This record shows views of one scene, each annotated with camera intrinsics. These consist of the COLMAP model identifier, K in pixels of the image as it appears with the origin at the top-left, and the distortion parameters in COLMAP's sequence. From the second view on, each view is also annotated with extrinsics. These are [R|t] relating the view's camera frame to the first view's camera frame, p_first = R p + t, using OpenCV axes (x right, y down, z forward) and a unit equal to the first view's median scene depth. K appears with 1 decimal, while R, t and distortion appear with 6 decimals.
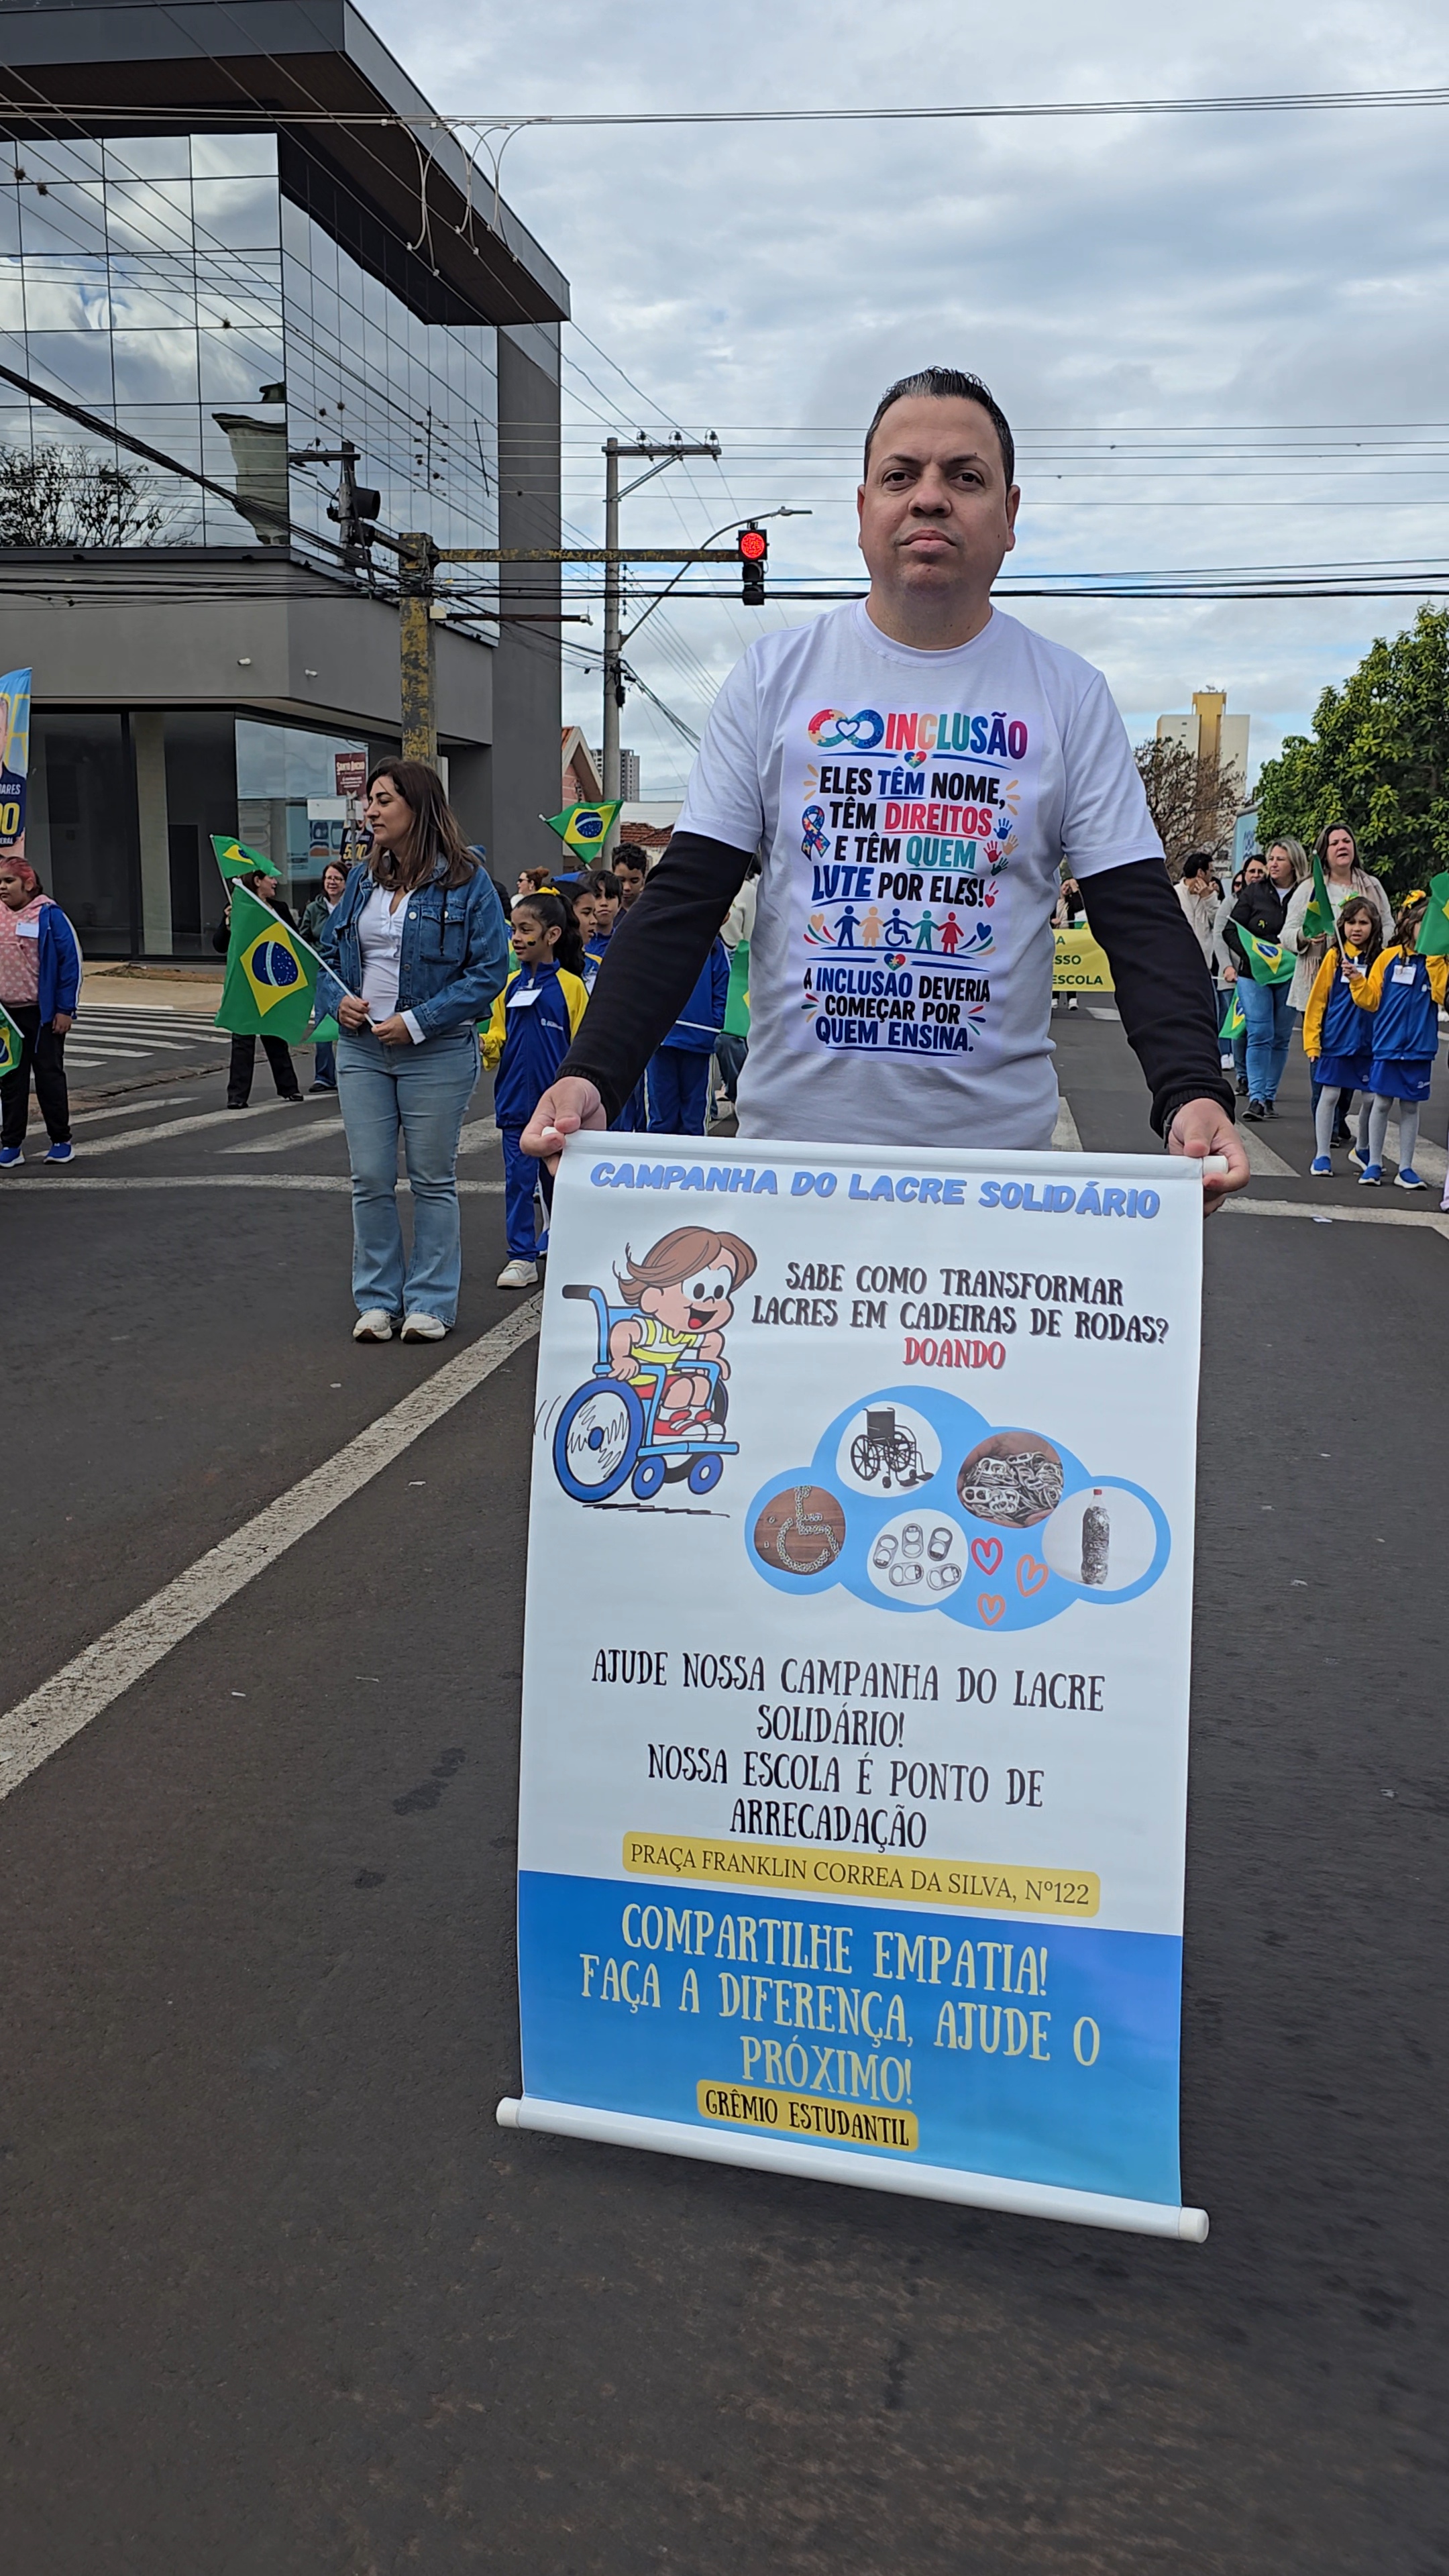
lens RADIAL K [[2090.7, 0, 739.9], [0, 2090.7, 1282.1], [0, 0, 1]] dist [-0.008992, 0.004519]
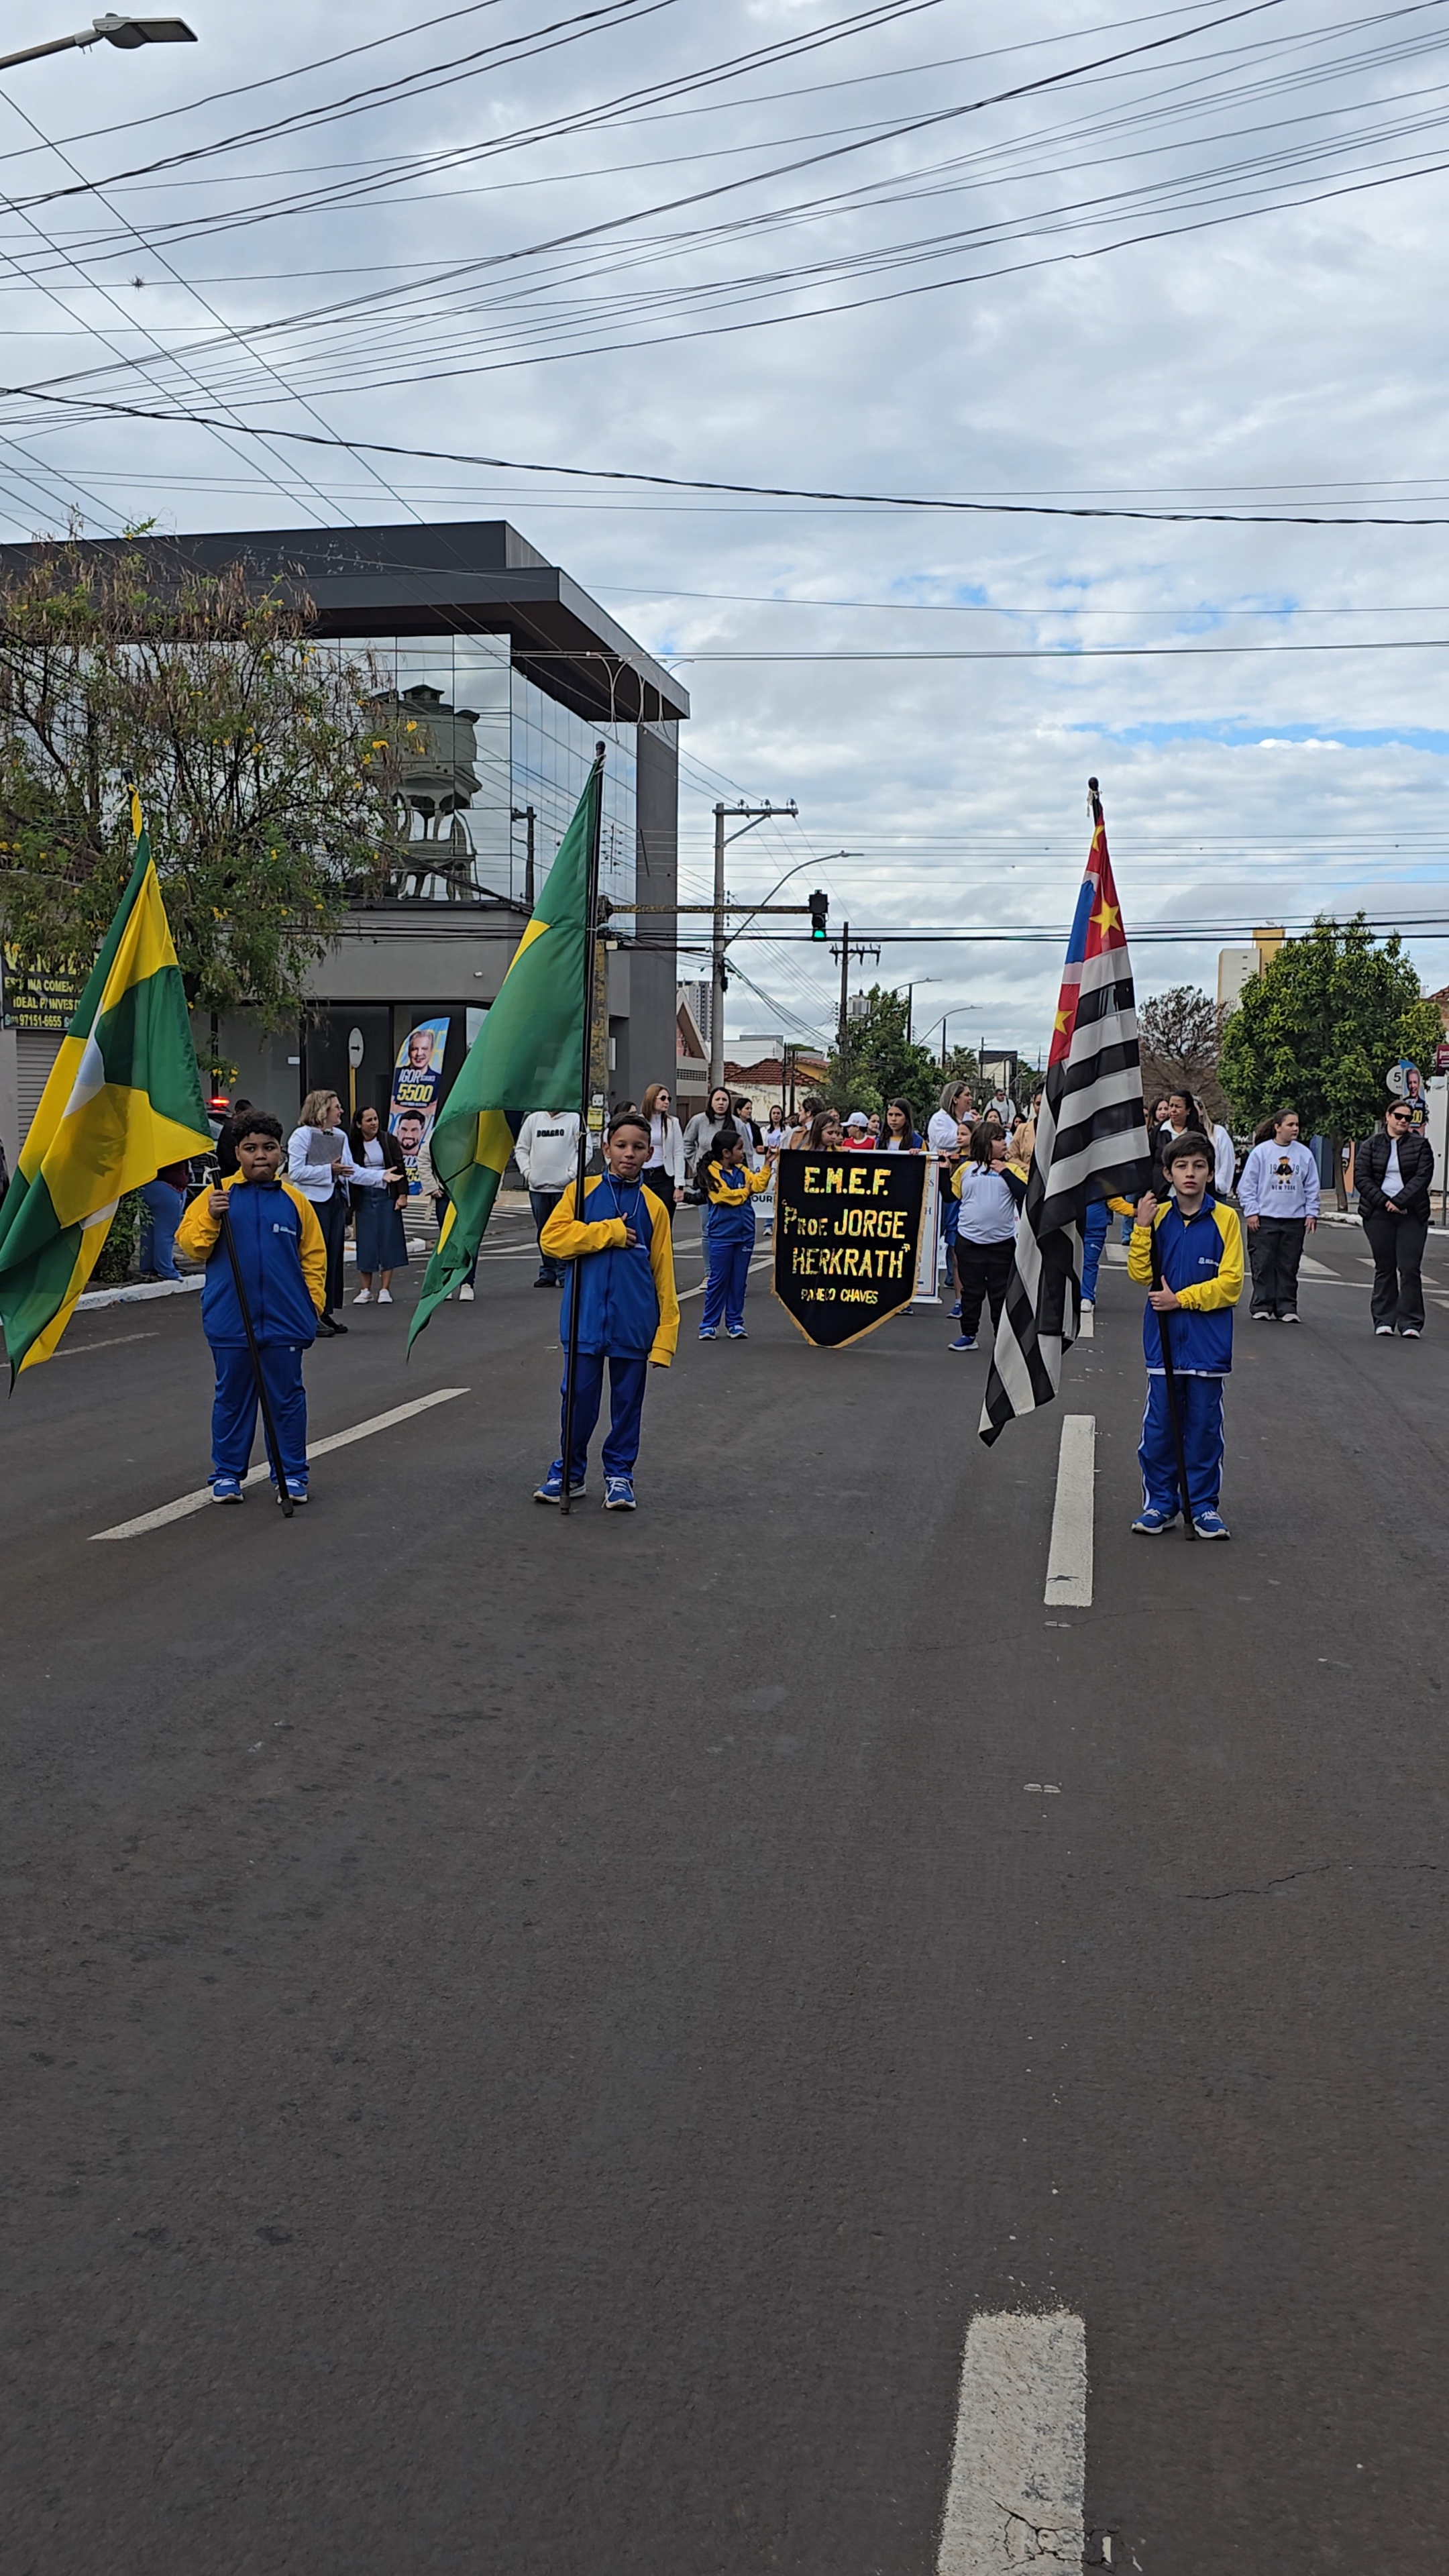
lens RADIAL K [[2090.7, 0, 714.1], [0, 2090.7, 1279.9], [0, 0, 1]] dist [-0.008992, 0.004519]
pose [[0.998813, 0.002450, -0.048646, 0.003293], [-0.007621, 0.994294, -0.106402, 0.059342], [0.048108, 0.106647, 0.993132, -0.346023]]
